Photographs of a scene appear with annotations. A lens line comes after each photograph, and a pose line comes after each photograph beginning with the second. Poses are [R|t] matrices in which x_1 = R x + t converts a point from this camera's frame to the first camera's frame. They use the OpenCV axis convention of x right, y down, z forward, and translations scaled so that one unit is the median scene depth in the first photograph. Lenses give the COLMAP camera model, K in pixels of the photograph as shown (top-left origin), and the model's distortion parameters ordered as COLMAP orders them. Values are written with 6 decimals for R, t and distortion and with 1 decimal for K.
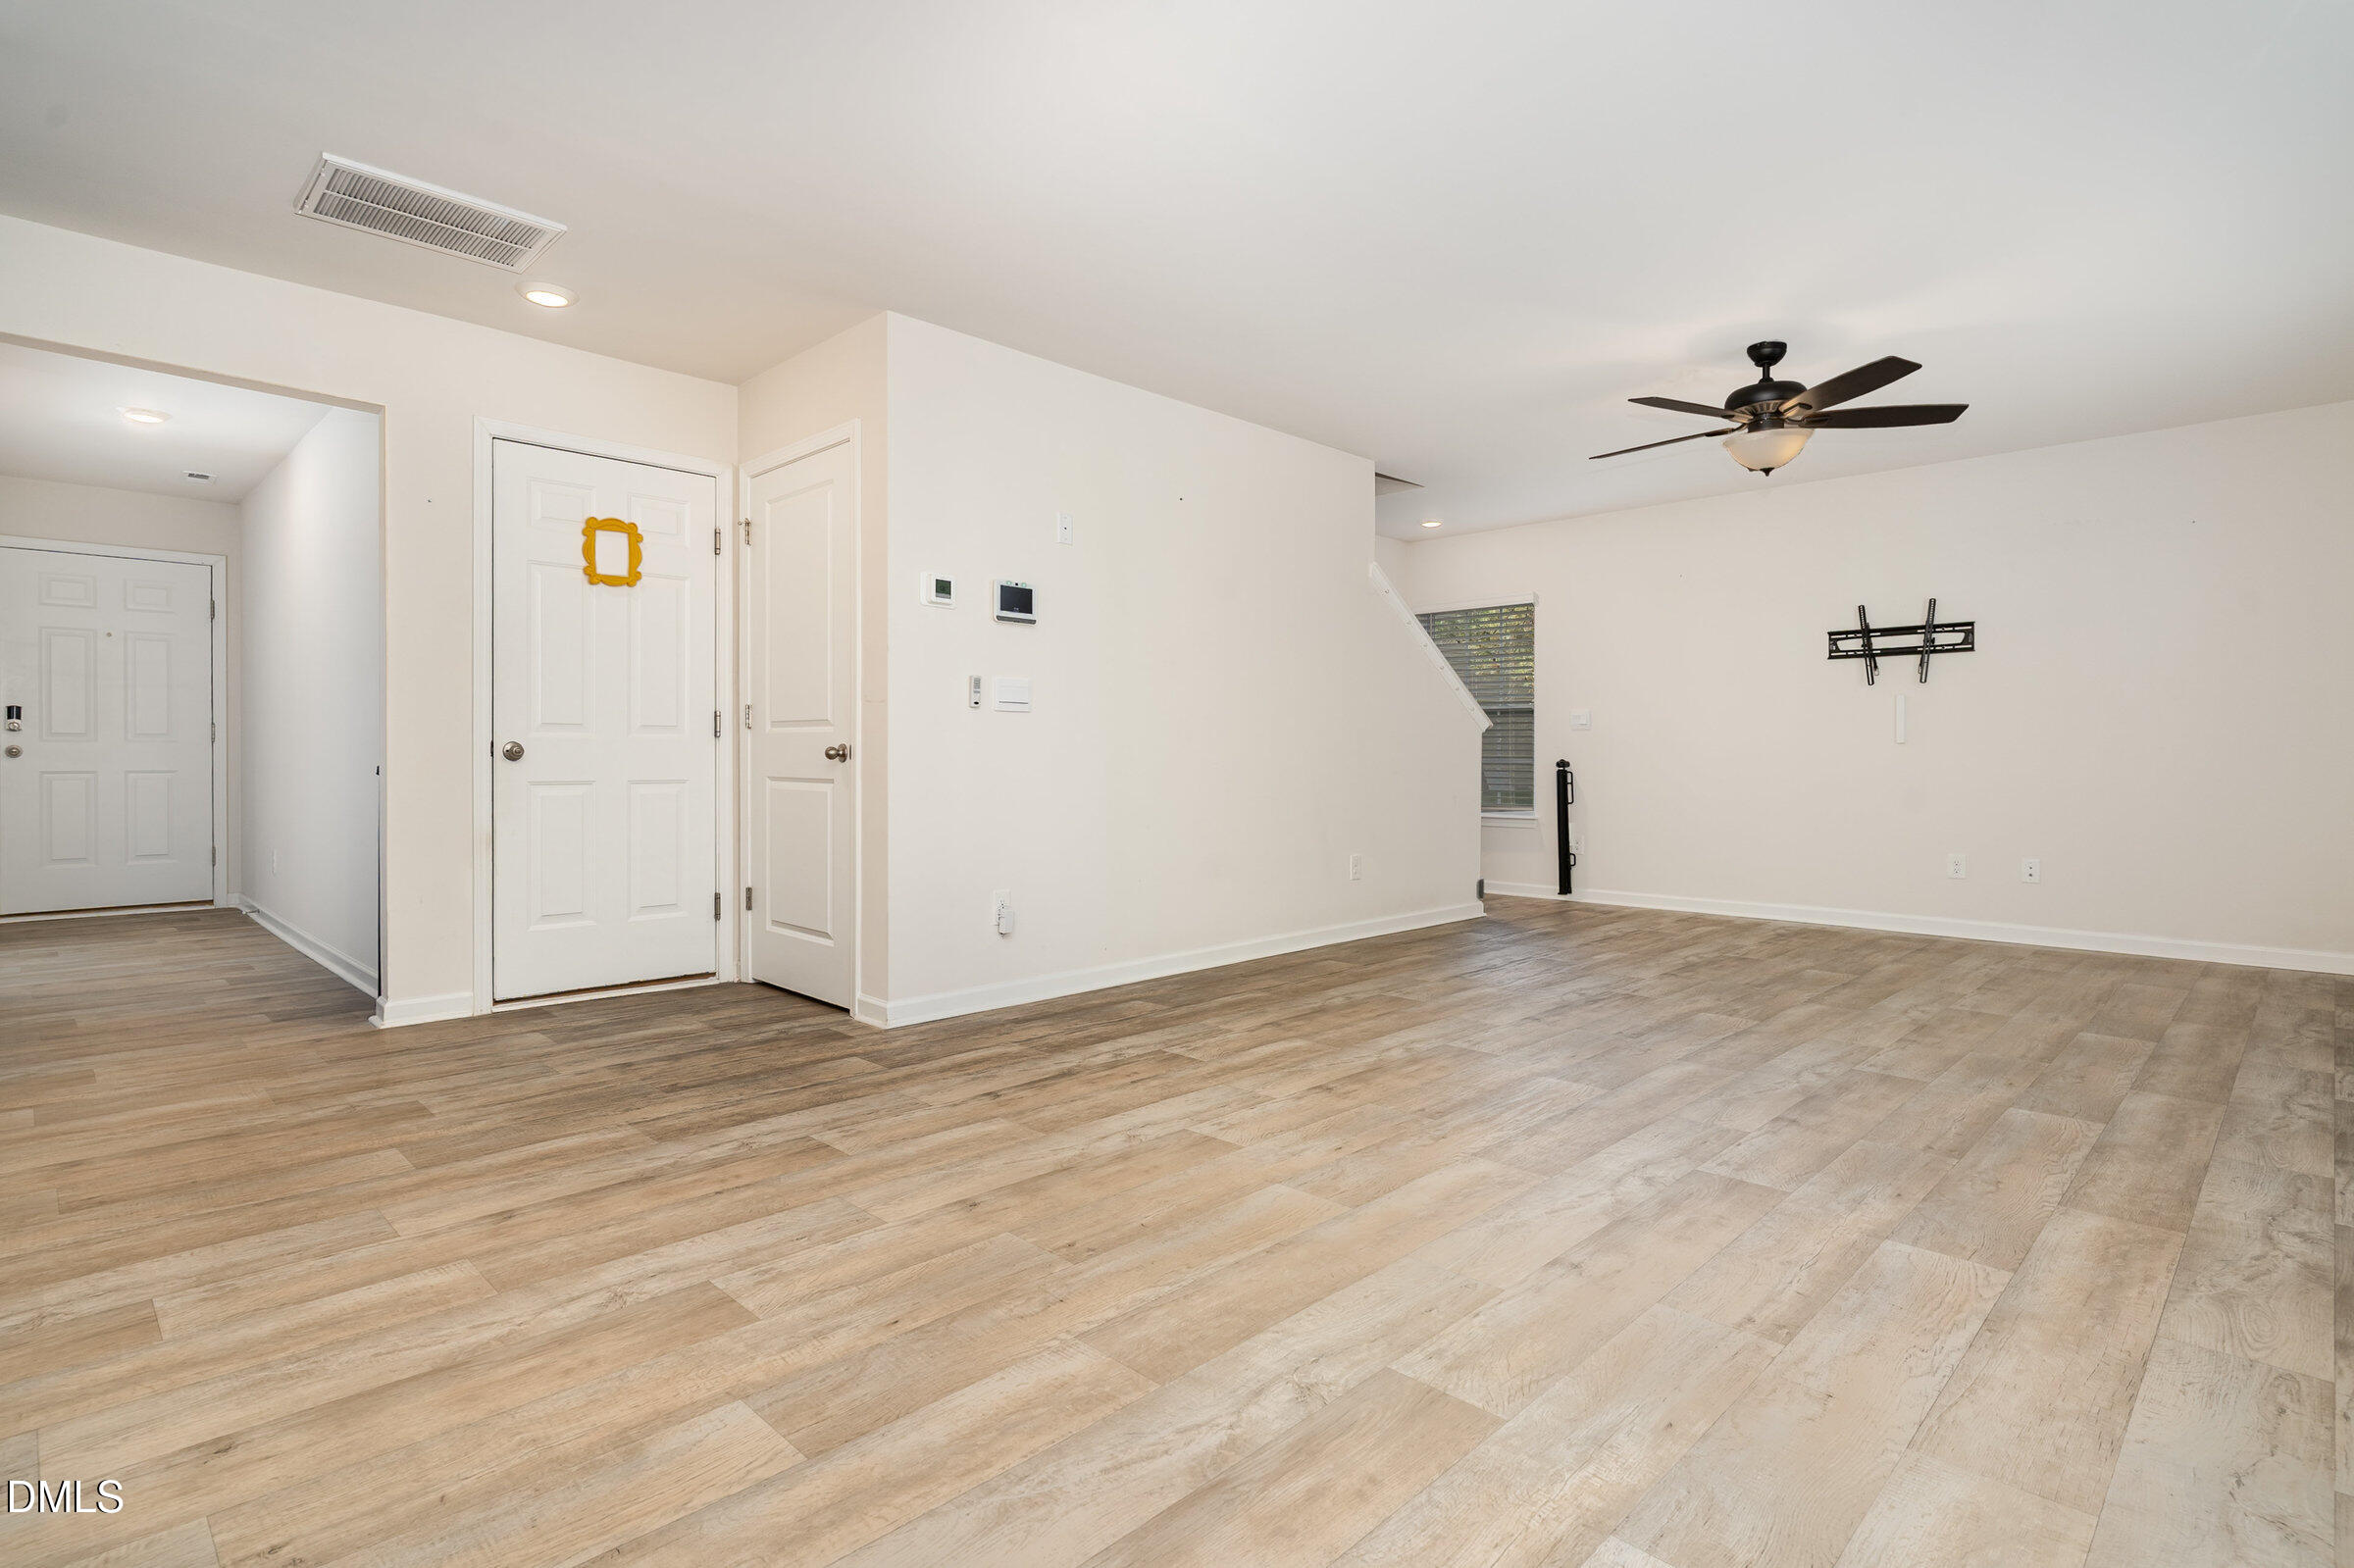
lens RADIAL K [[1150.4, 0, 1130.1], [0, 1150.4, 754.9], [0, 0, 1]] dist [0.004986, -0.002316]
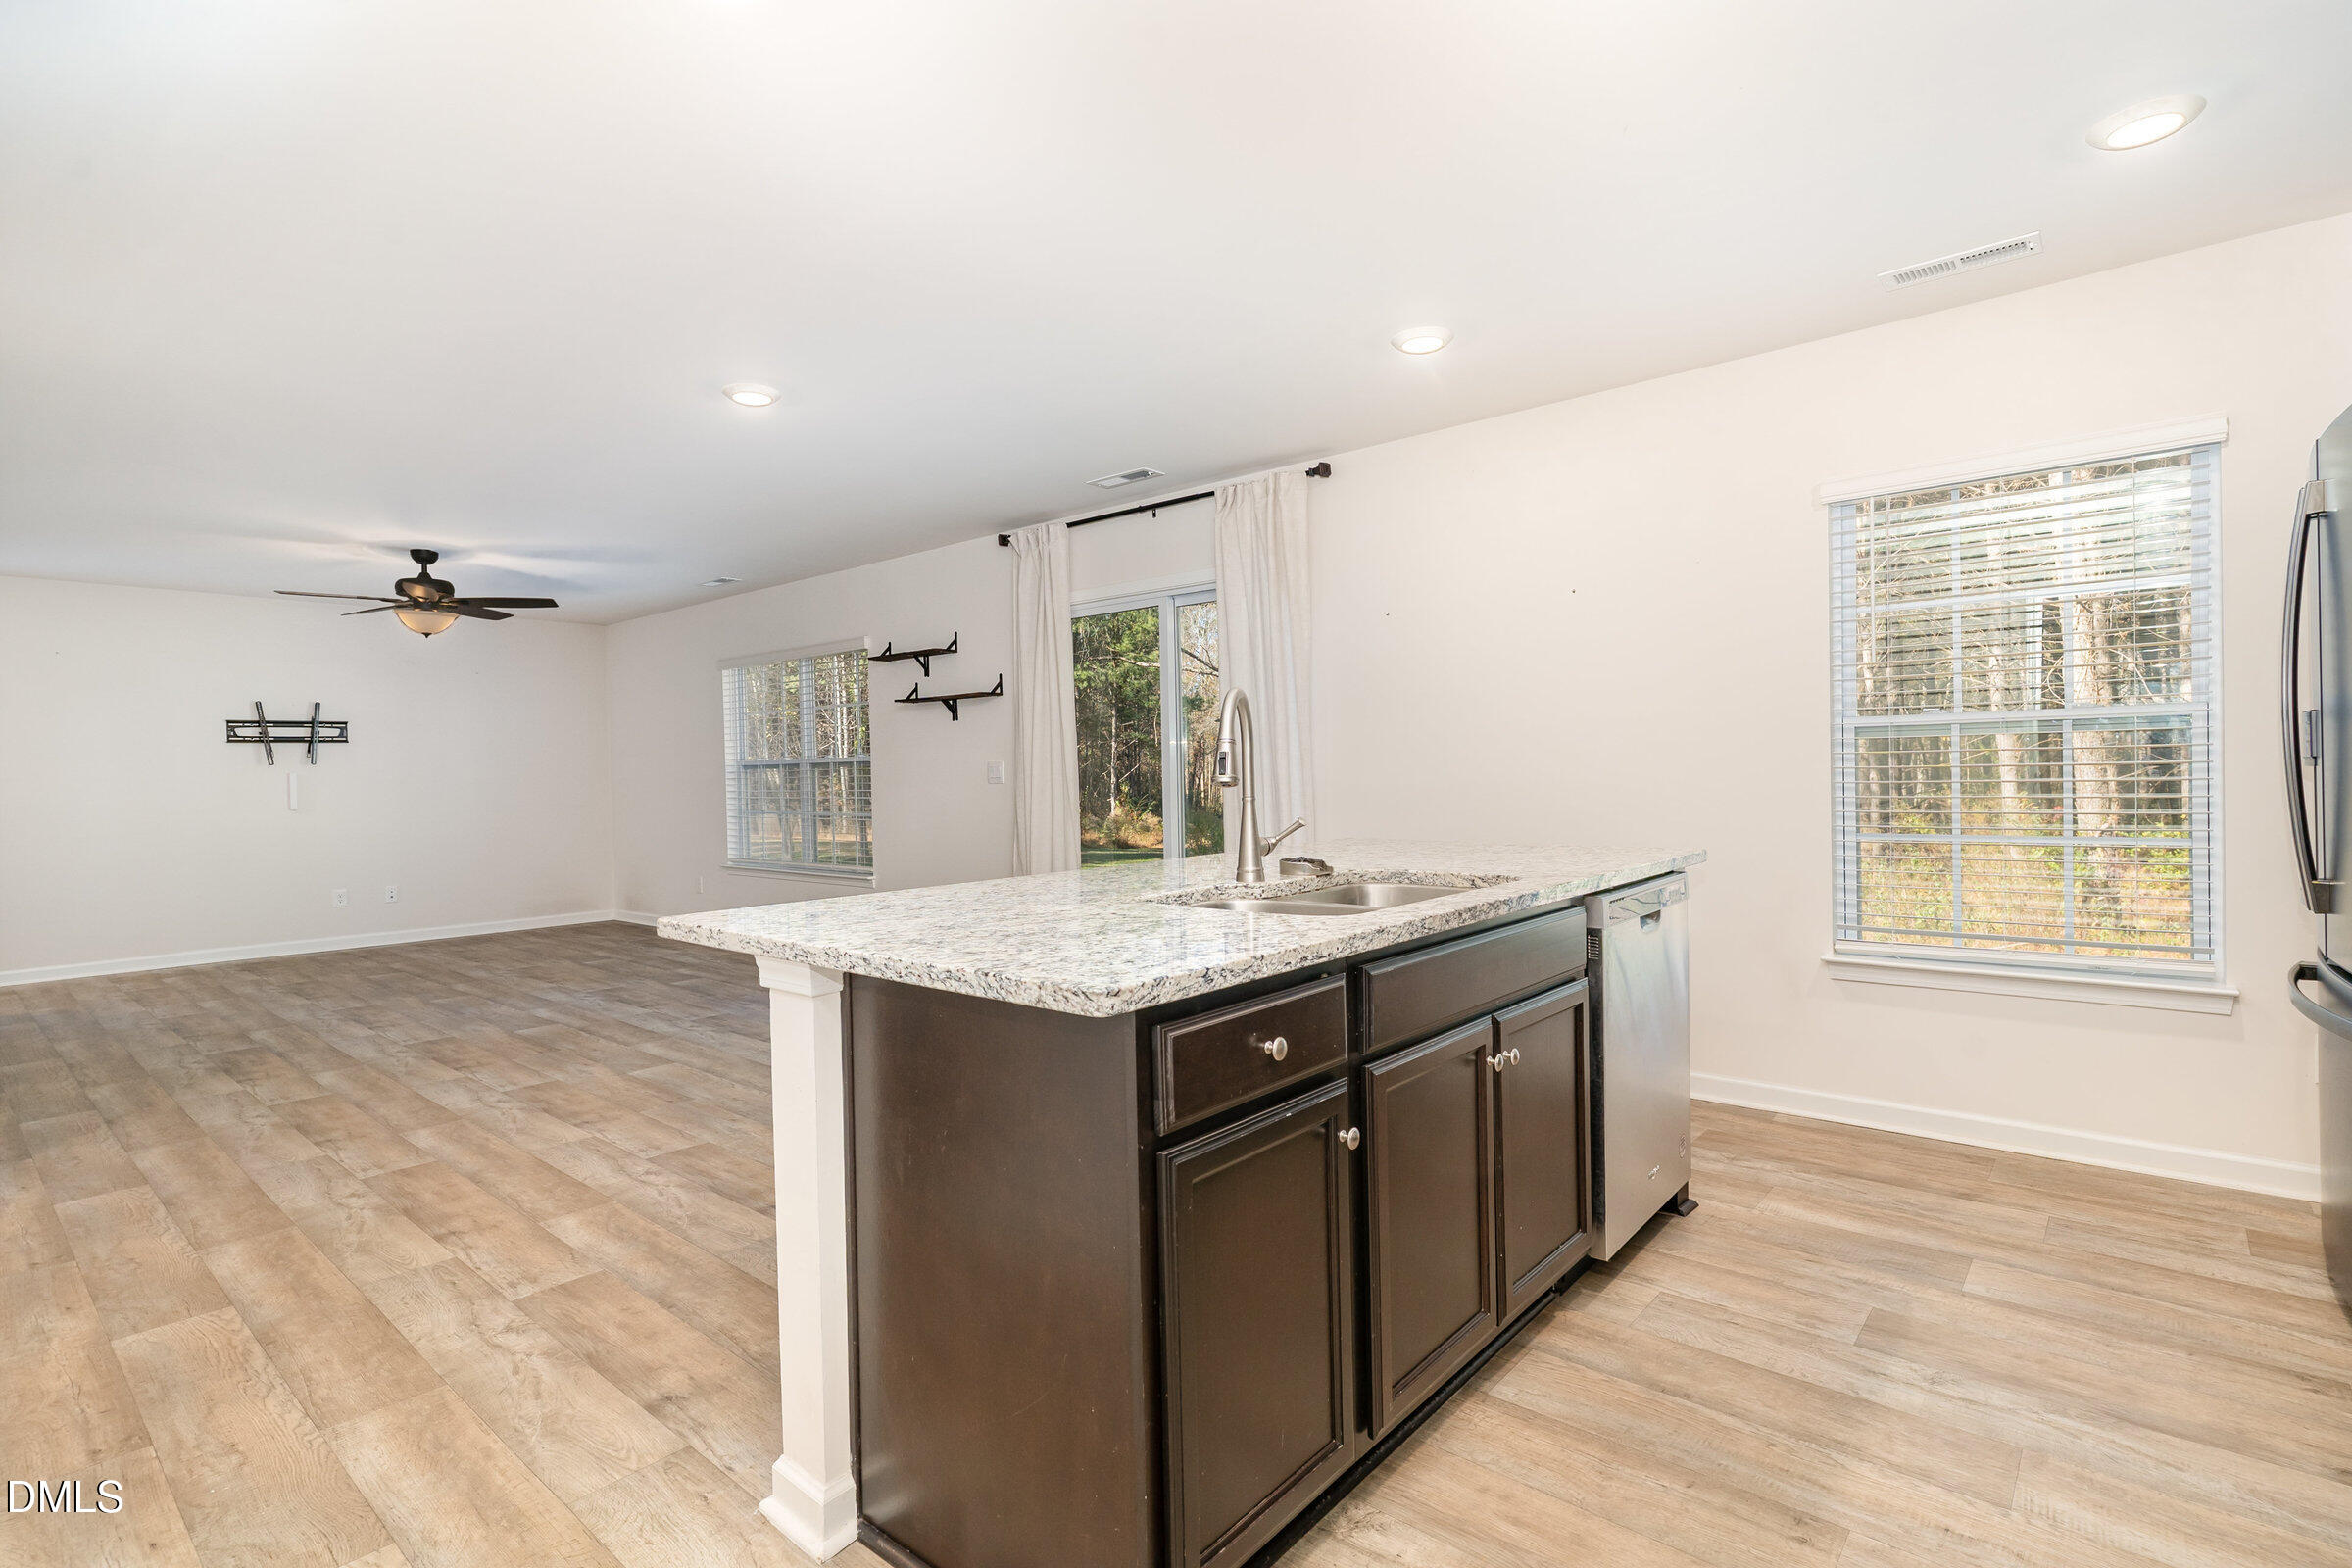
lens RADIAL K [[1149.6, 0, 1182.2], [0, 1149.6, 789.8], [0, 0, 1]] dist [0.004986, -0.002316]
pose [[-0.091159, -0.016153, 0.995705, -1.590991], [0.017178, 0.999694, 0.017790, -0.085686], [-0.995688, 0.018726, -0.090854, 0.251644]]
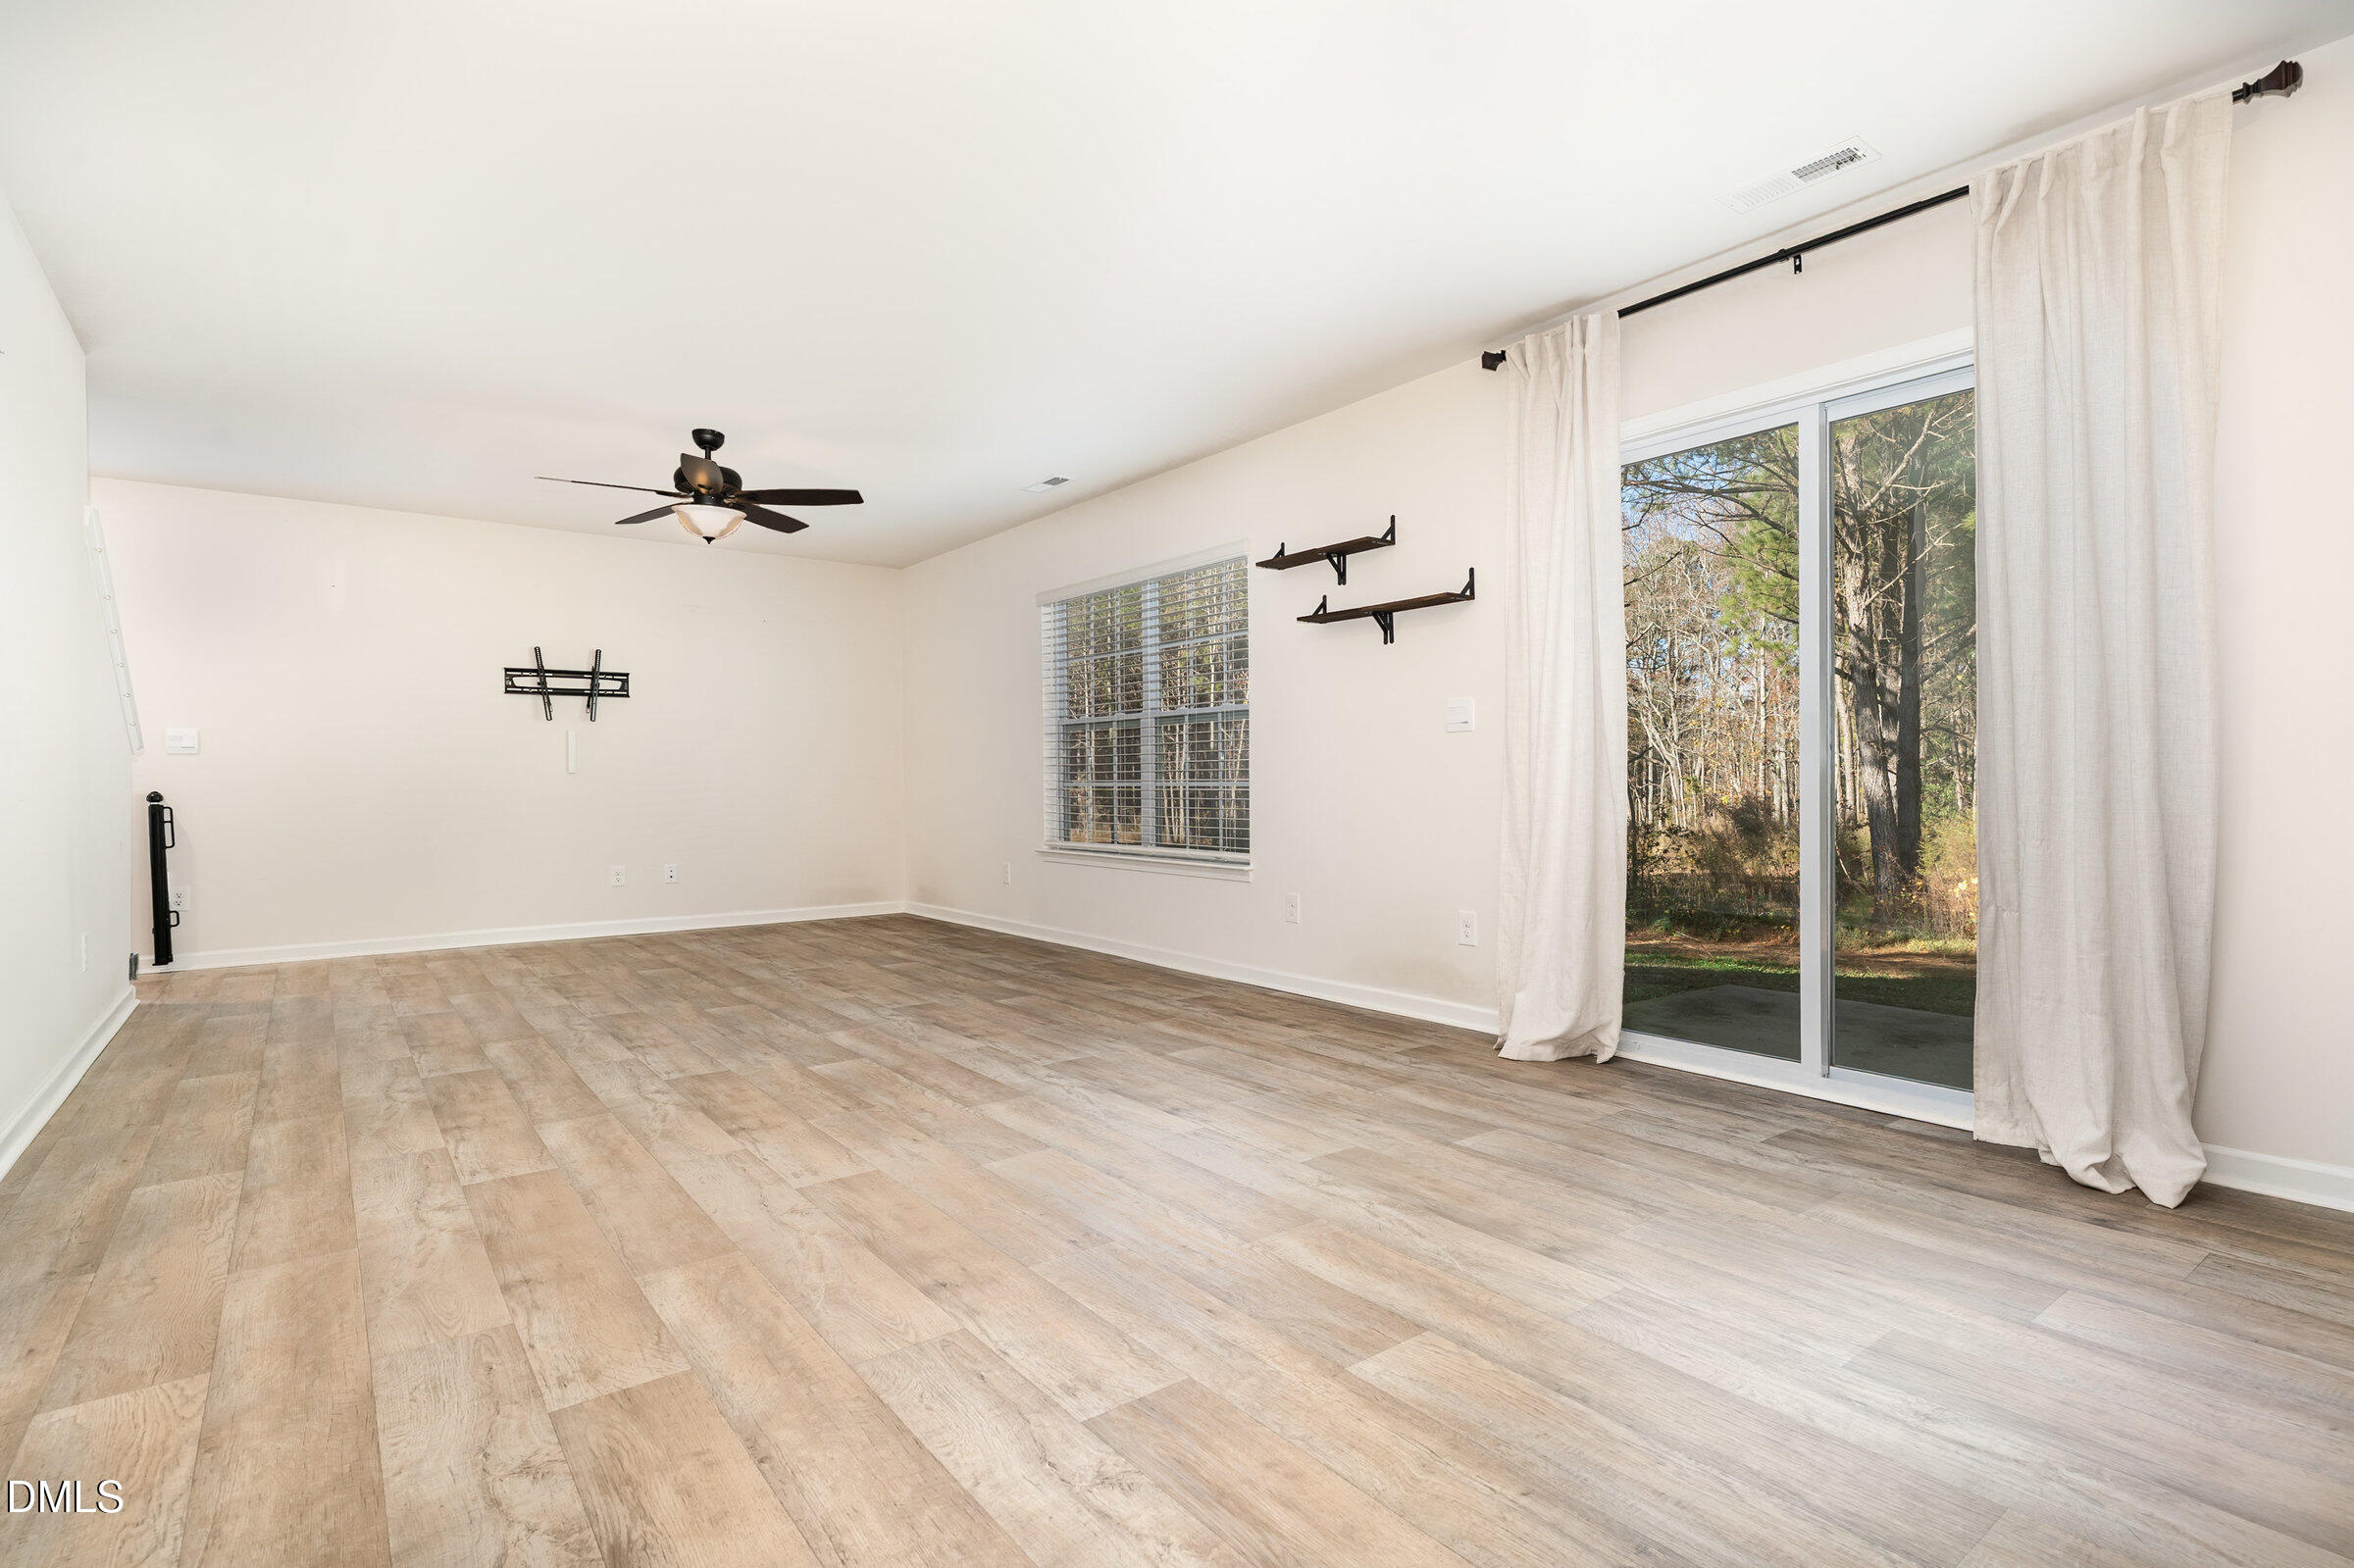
lens RADIAL K [[1150.4, 0, 1168.7], [0, 1150.4, 791.9], [0, 0, 1]] dist [0.004986, -0.002316]
pose [[0.116531, -0.010591, 0.993131, -0.861007], [0.005014, 0.999937, 0.010075, 0.000177], [-0.993174, 0.003805, 0.116577, 0.620507]]
